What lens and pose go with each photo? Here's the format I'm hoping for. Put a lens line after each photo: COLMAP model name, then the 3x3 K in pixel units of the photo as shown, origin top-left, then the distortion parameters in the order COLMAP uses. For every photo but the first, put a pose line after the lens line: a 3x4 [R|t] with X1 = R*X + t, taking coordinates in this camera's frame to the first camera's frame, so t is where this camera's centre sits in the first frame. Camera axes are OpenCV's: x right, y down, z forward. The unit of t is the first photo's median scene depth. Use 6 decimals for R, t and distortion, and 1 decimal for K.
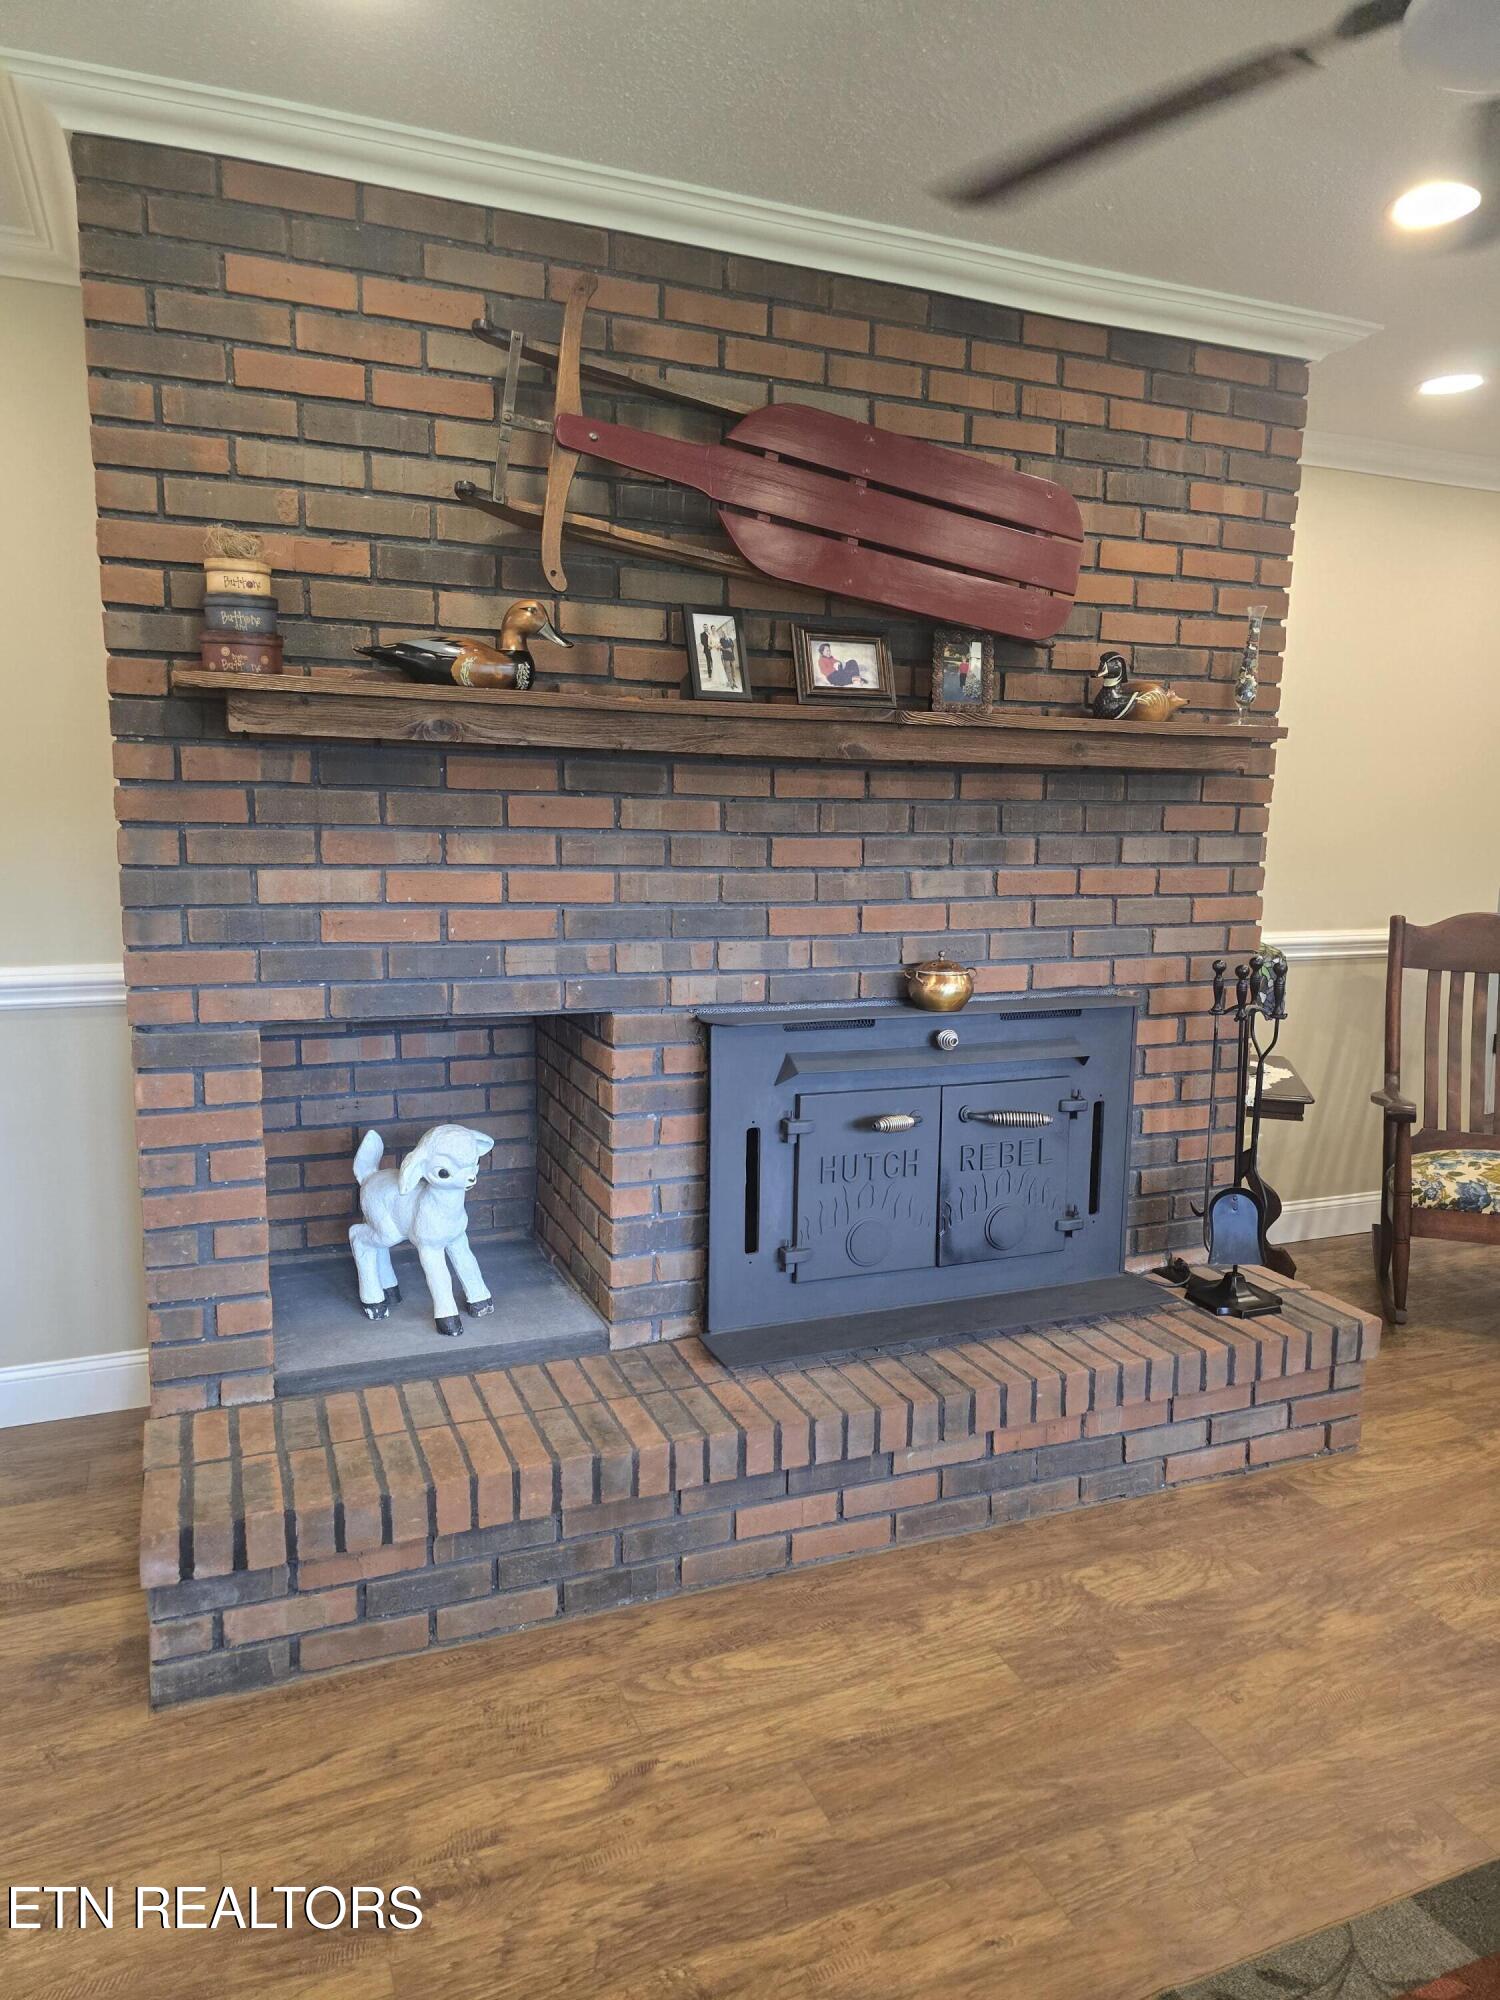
lens RADIAL K [[1336.2, 0, 754.8], [0, 1336.2, 1017.2], [0, 0, 1]] dist [0.118957, -0.167640]
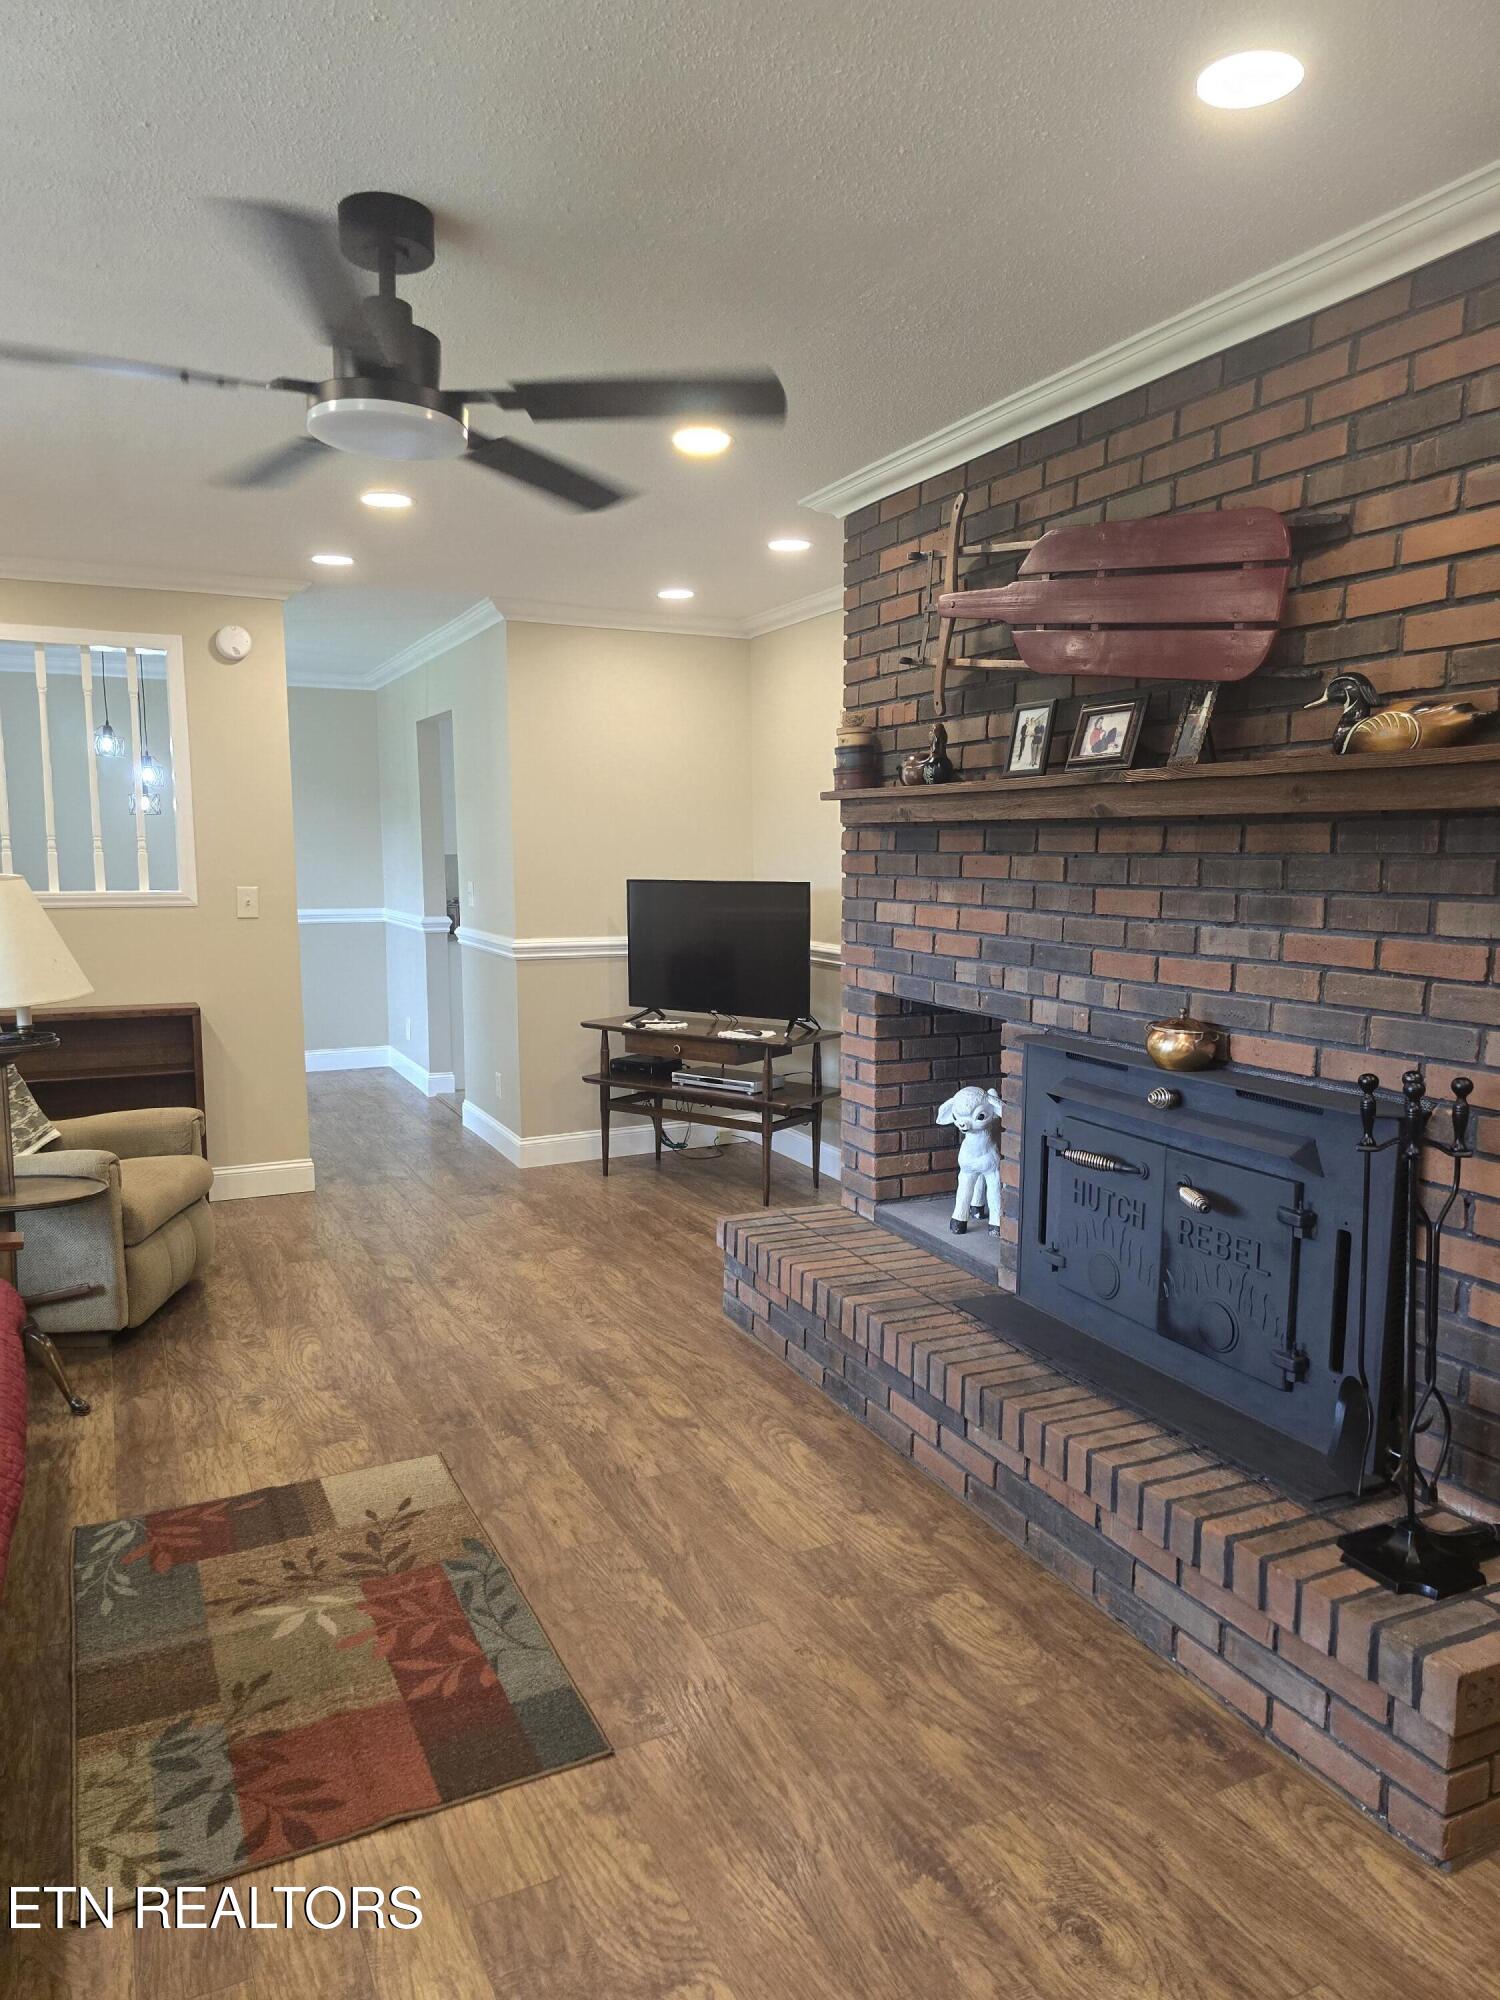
lens RADIAL K [[1360.3, 0, 758.4], [0, 1360.3, 1009.7], [0, 0, 1]] dist [0.068351, -0.062918]
pose [[0.047727, 0.105452, -0.993278, 1.144547], [-0.154496, 0.983224, 0.096961, -0.100471], [0.986840, 0.148830, 0.063218, 0.656070]]
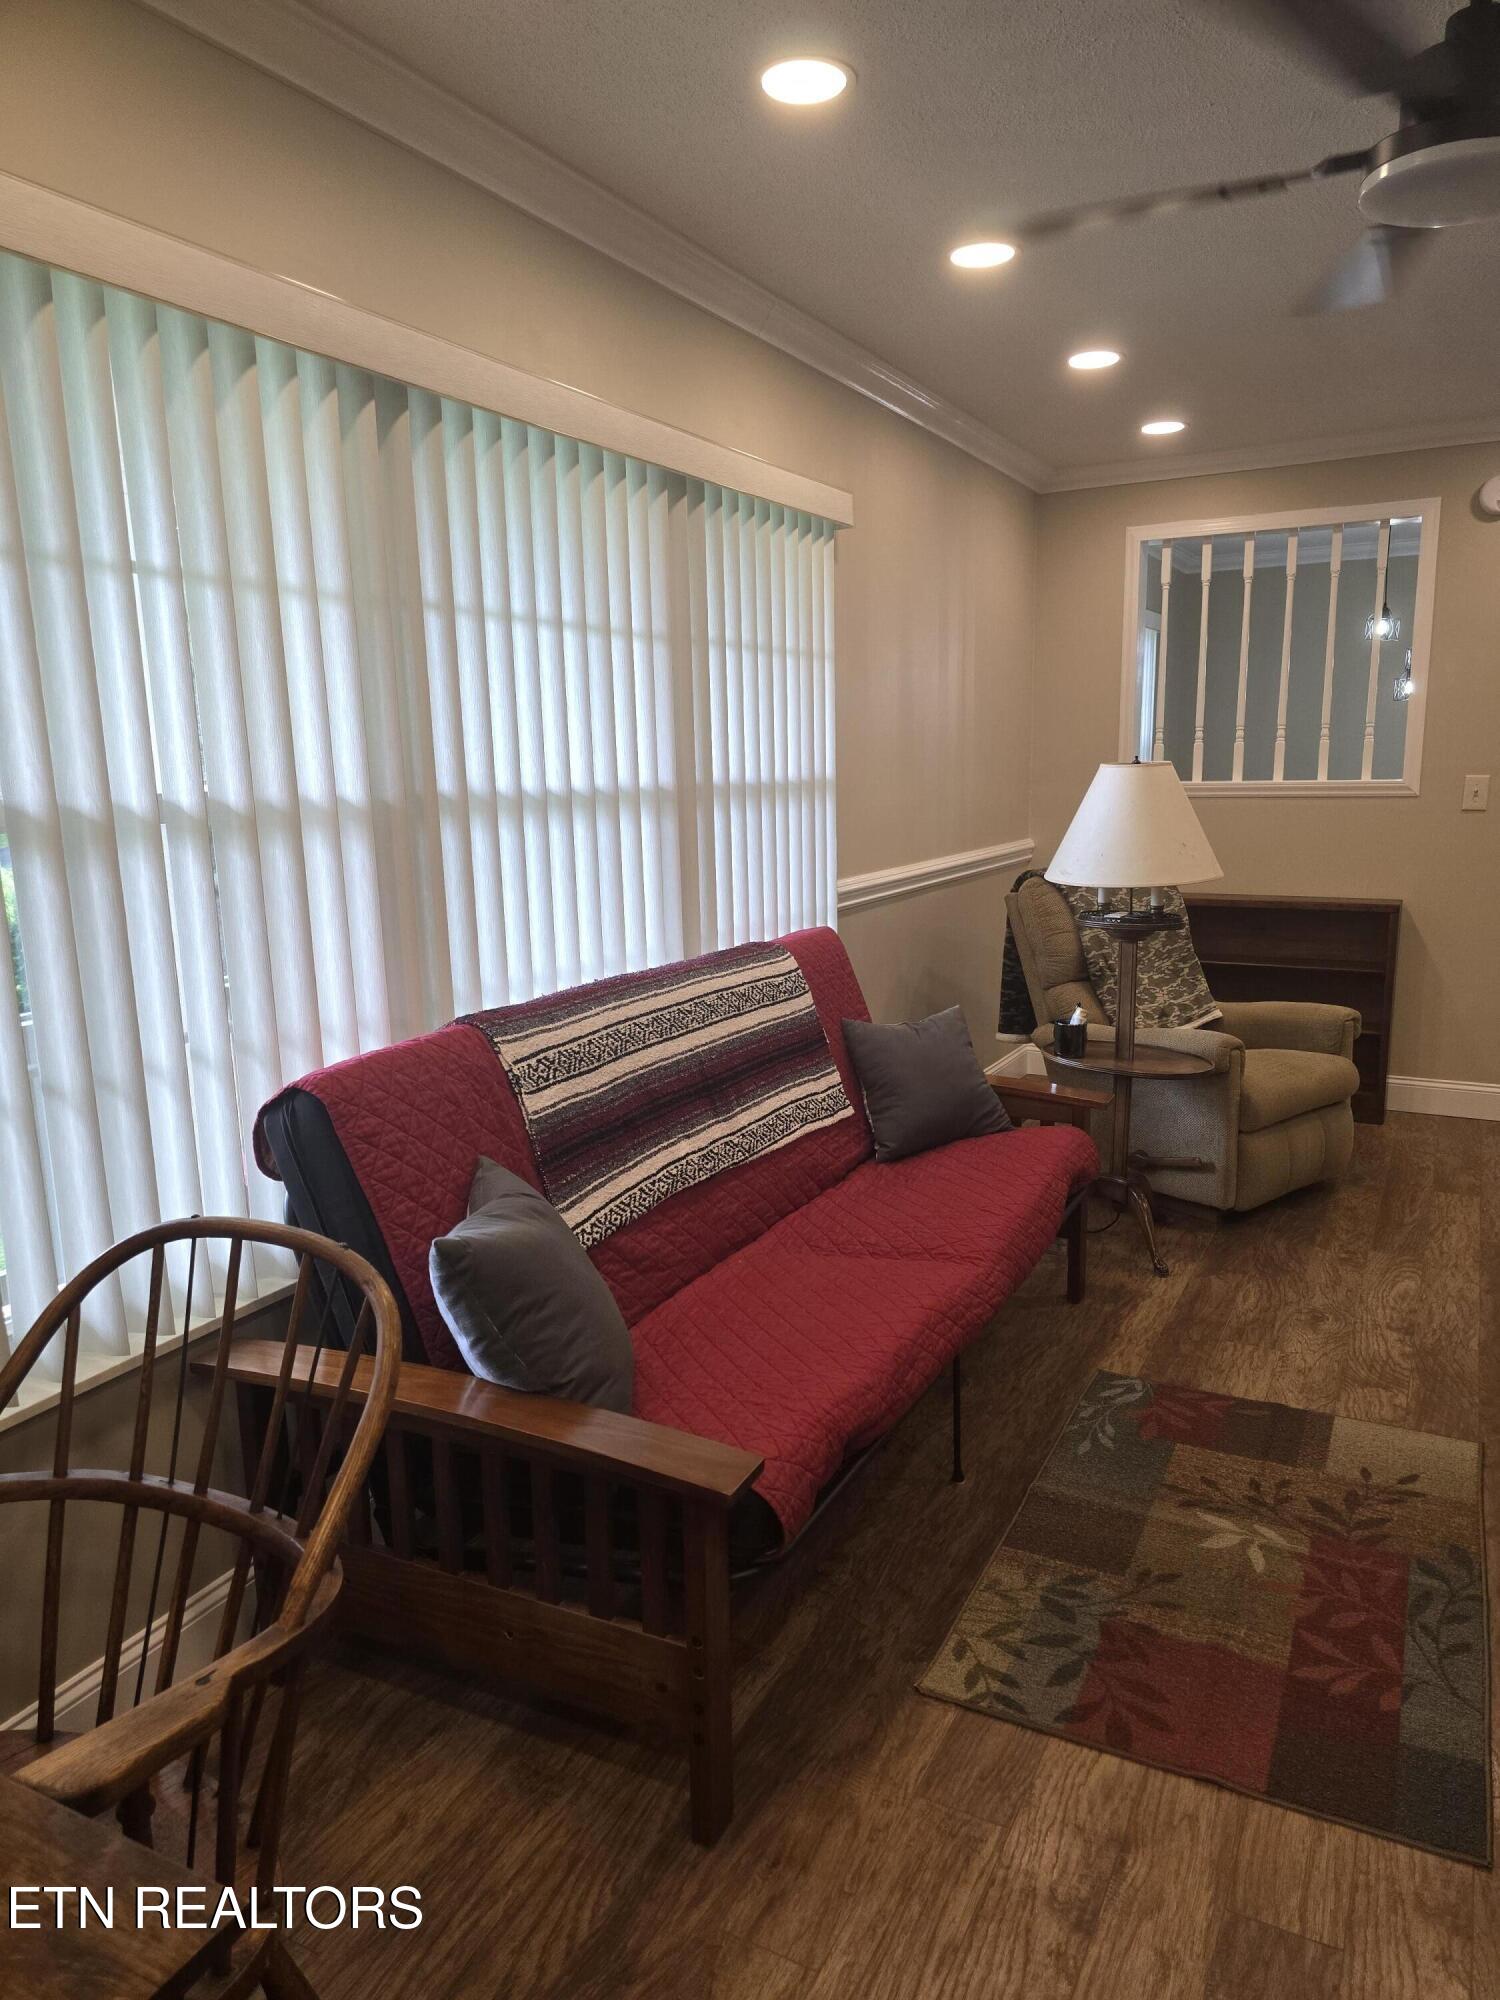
lens RADIAL K [[1348.9, 0, 751.3], [0, 1348.9, 1033.5], [0, 0, 1]] dist [0.043808, -0.046709]
pose [[-0.777069, 0.126817, -0.616507, 1.001800], [-0.090400, 0.946849, 0.308713, -0.110913], [0.622890, 0.295624, -0.724303, 0.805422]]
